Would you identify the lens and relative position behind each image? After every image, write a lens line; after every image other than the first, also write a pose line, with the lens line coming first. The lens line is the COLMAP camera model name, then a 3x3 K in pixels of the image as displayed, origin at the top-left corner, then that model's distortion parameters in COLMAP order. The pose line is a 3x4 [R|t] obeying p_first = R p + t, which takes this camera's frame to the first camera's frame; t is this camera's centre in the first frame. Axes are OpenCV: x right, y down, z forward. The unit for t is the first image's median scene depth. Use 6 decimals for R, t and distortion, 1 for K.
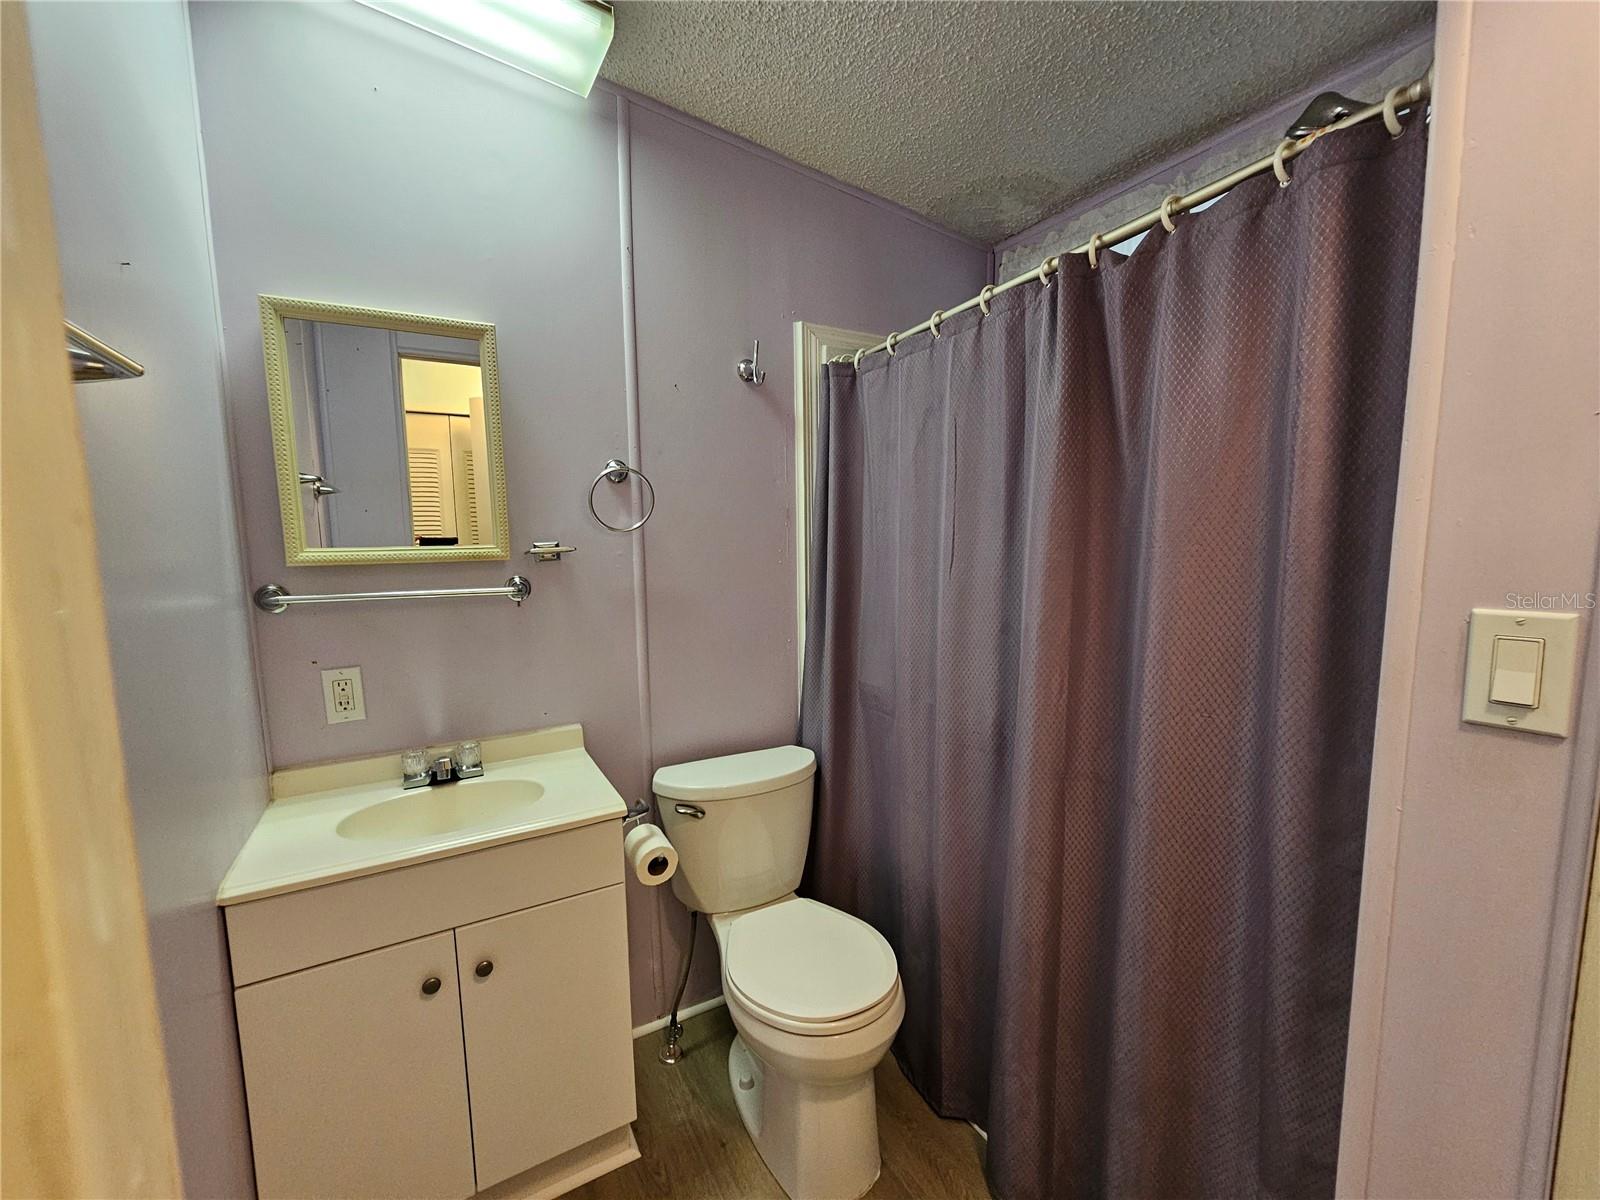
lens RADIAL K [[652.4, 0, 791.0], [0, 652.4, 588.6], [0, 0, 1]] dist [-0.002957, 0.001296]
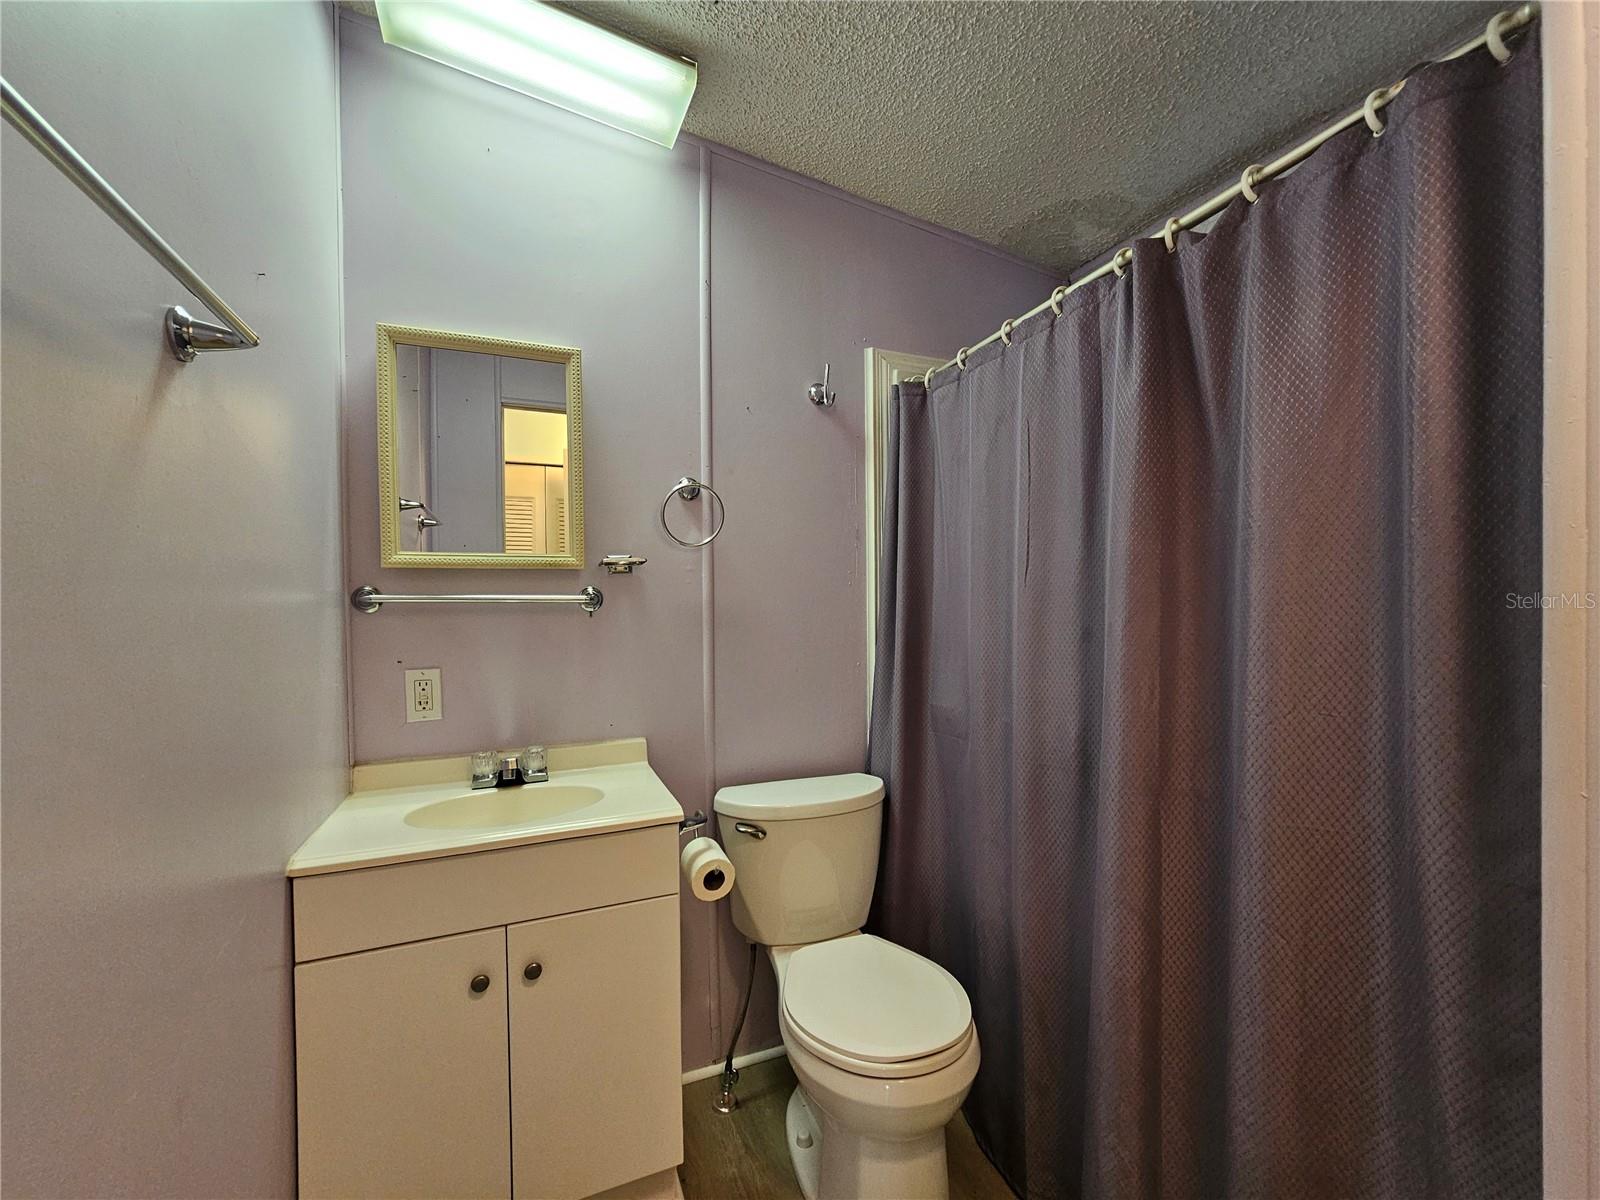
lens RADIAL K [[652.4, 0, 797.5], [0, 652.4, 605.4], [0, 0, 1]] dist [-0.002957, 0.001296]
pose [[0.993158, 0.005567, -0.116649, 0.026206], [-0.017234, 0.994913, -0.099249, 0.116651], [0.115503, 0.100580, 0.988202, 0.029155]]
